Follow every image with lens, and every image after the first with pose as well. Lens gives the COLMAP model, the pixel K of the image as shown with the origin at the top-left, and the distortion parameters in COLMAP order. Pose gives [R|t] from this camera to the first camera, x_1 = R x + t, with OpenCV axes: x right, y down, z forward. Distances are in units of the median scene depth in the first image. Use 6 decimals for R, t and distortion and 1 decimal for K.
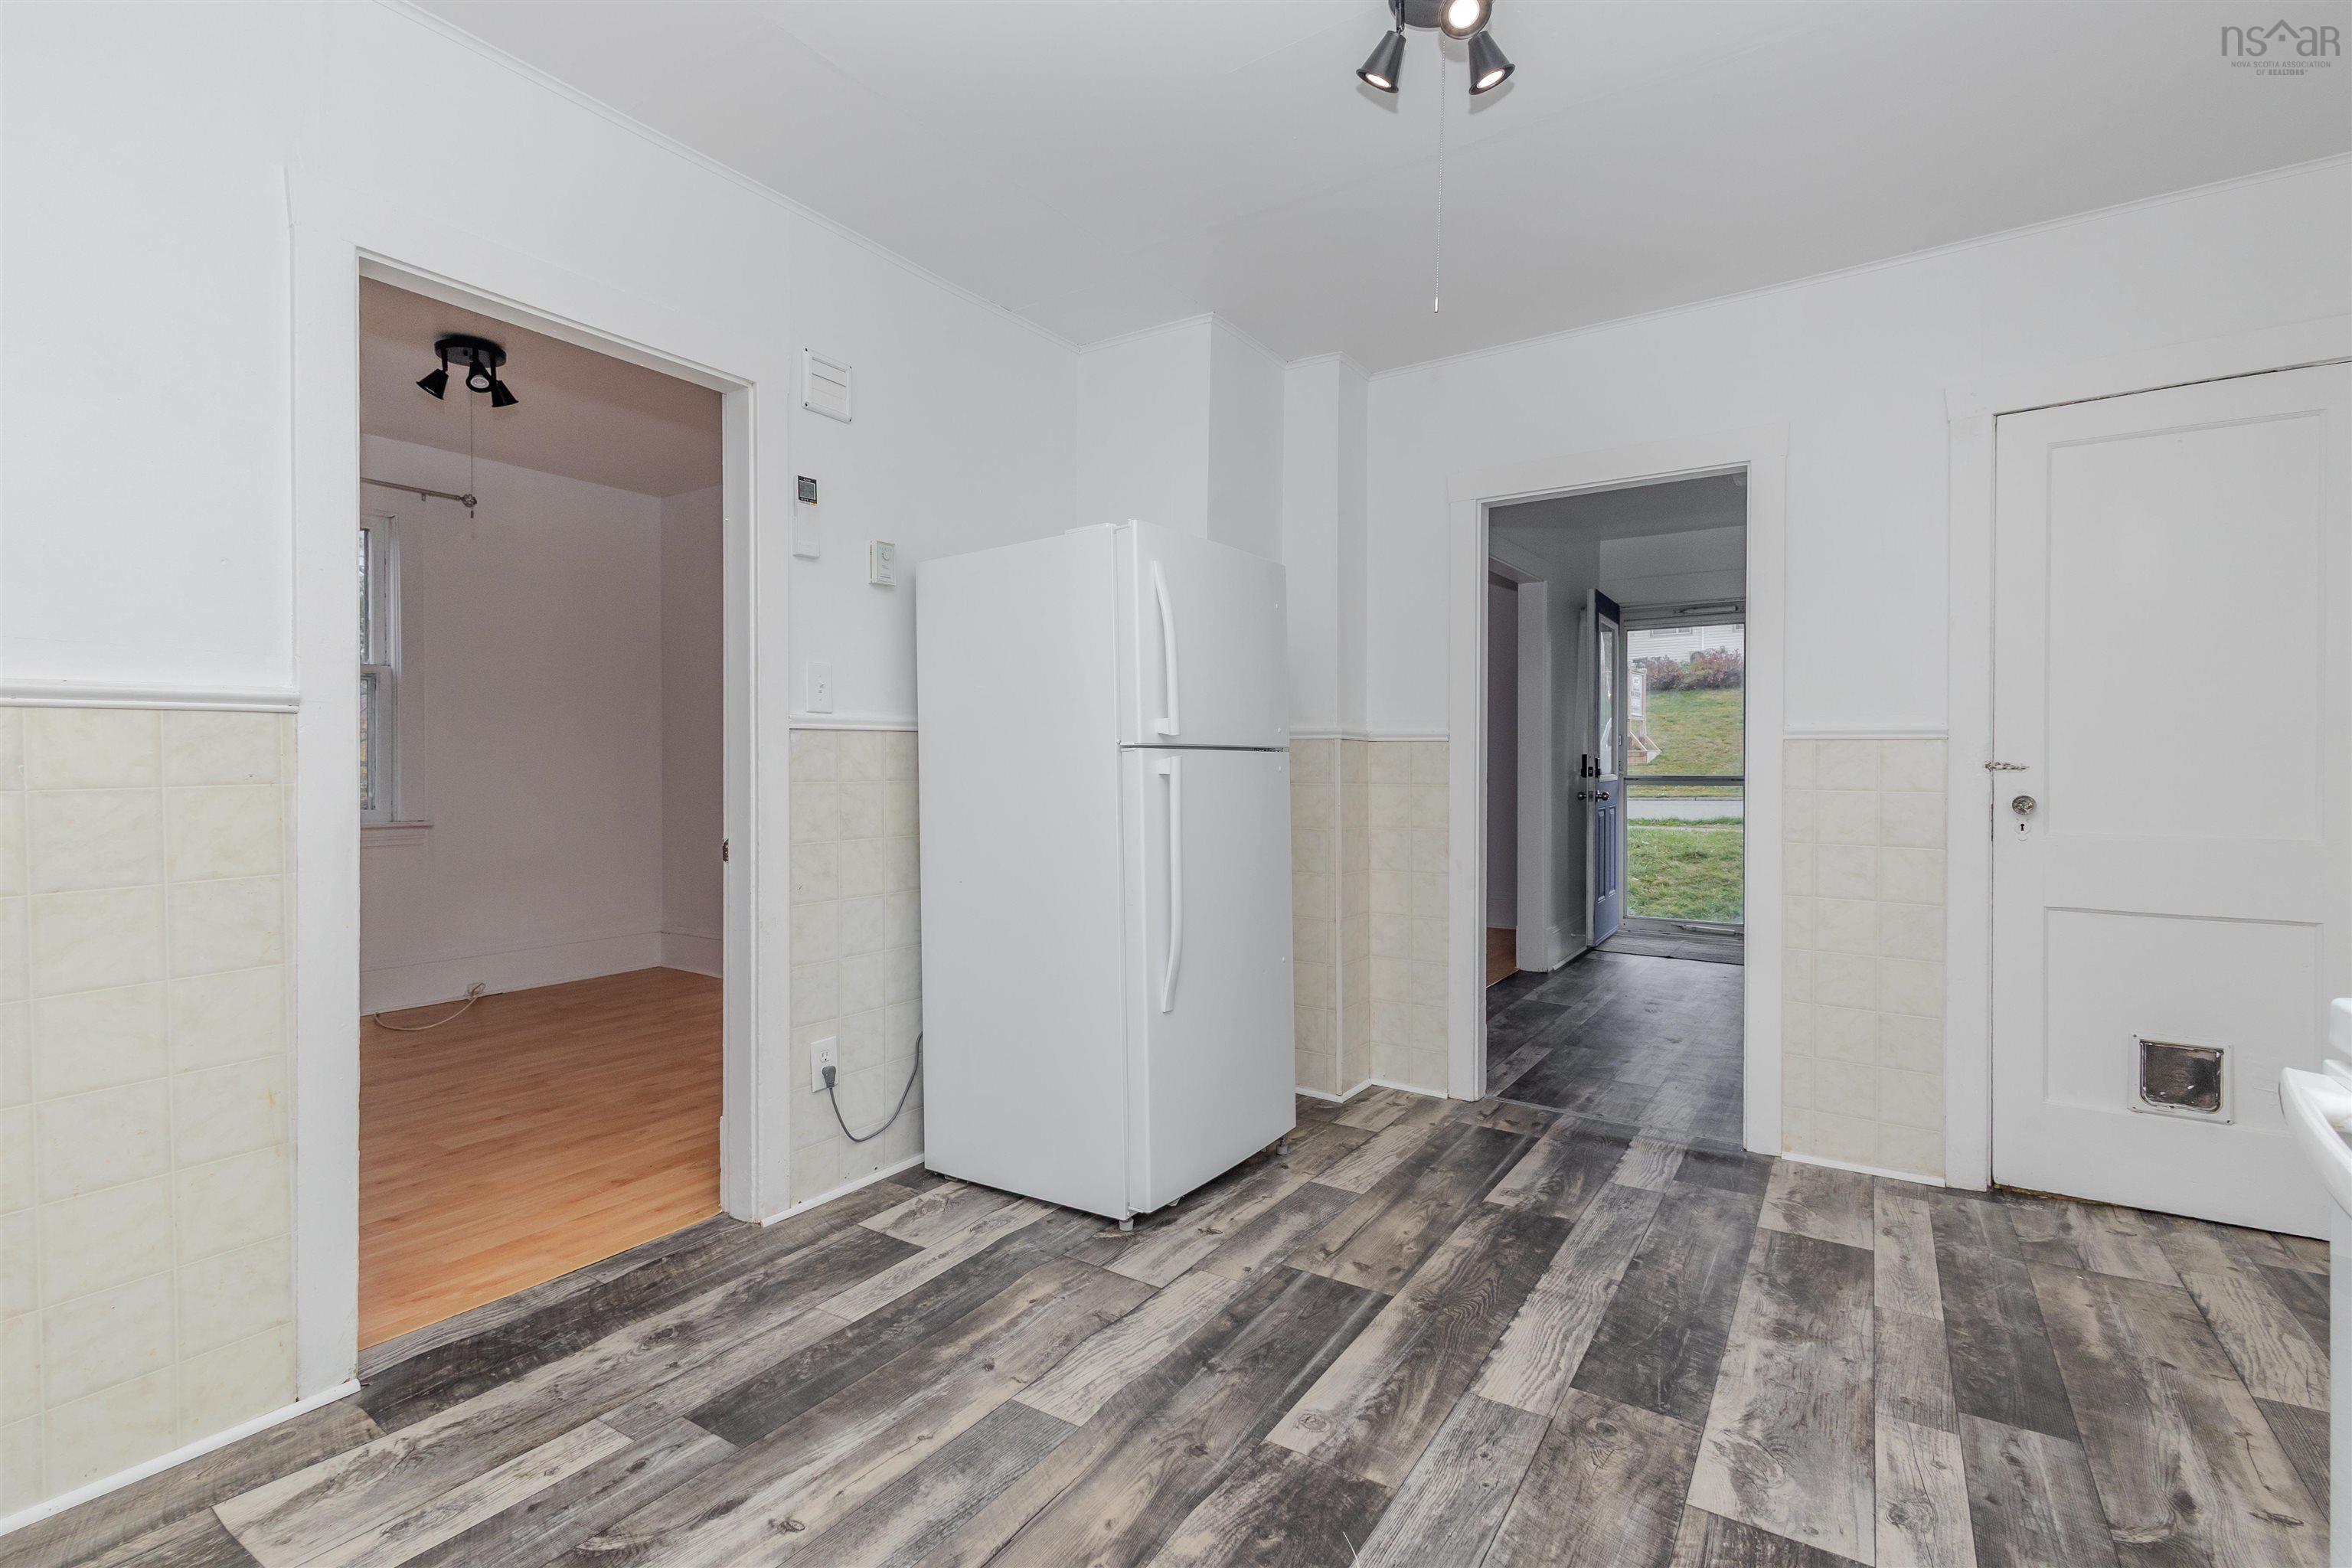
lens RADIAL K [[1095.8, 0, 1147.9], [0, 1095.8, 902.9], [0, 0, 1]] dist [0.002685, 0.000339]
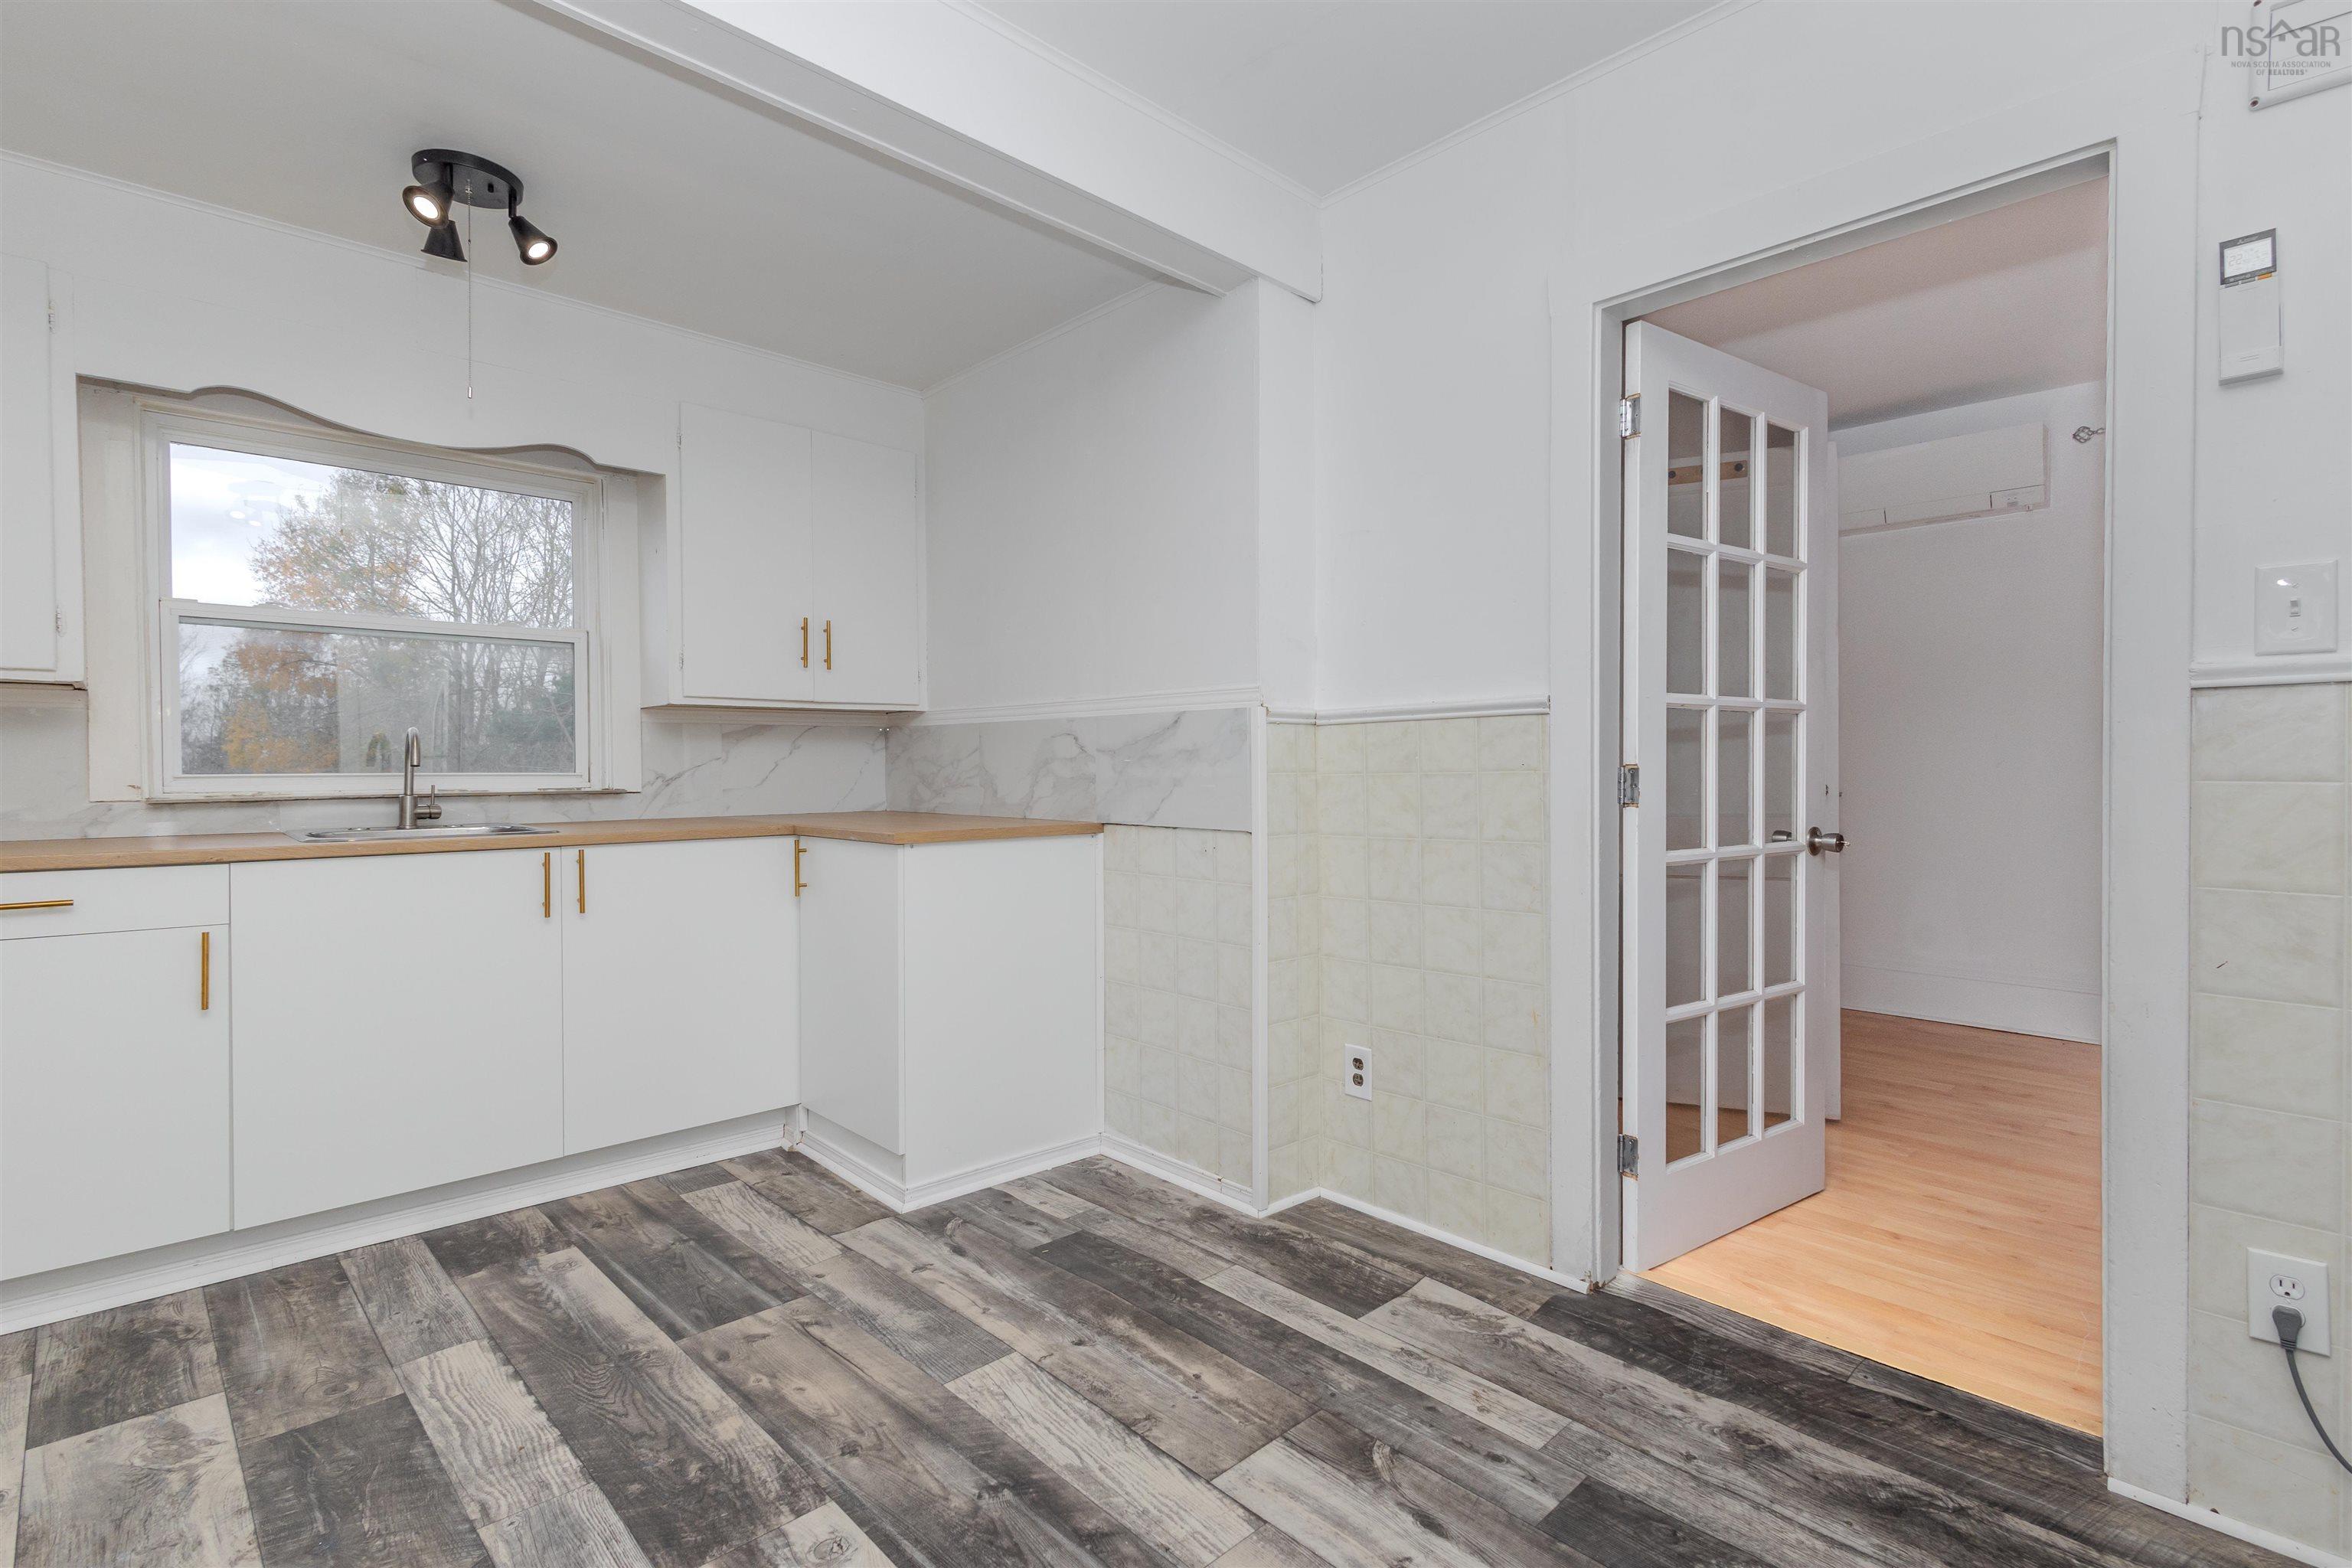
lens RADIAL K [[1106.1, 0, 1176.0], [0, 1106.1, 784.0], [0, 0, 1]] dist [0.027239, -0.010157]
pose [[-0.214210, 0.020004, -0.976583, 0.906302], [-0.120386, 0.991627, 0.046719, -0.159889], [0.969341, 0.127574, -0.210009, 1.369437]]
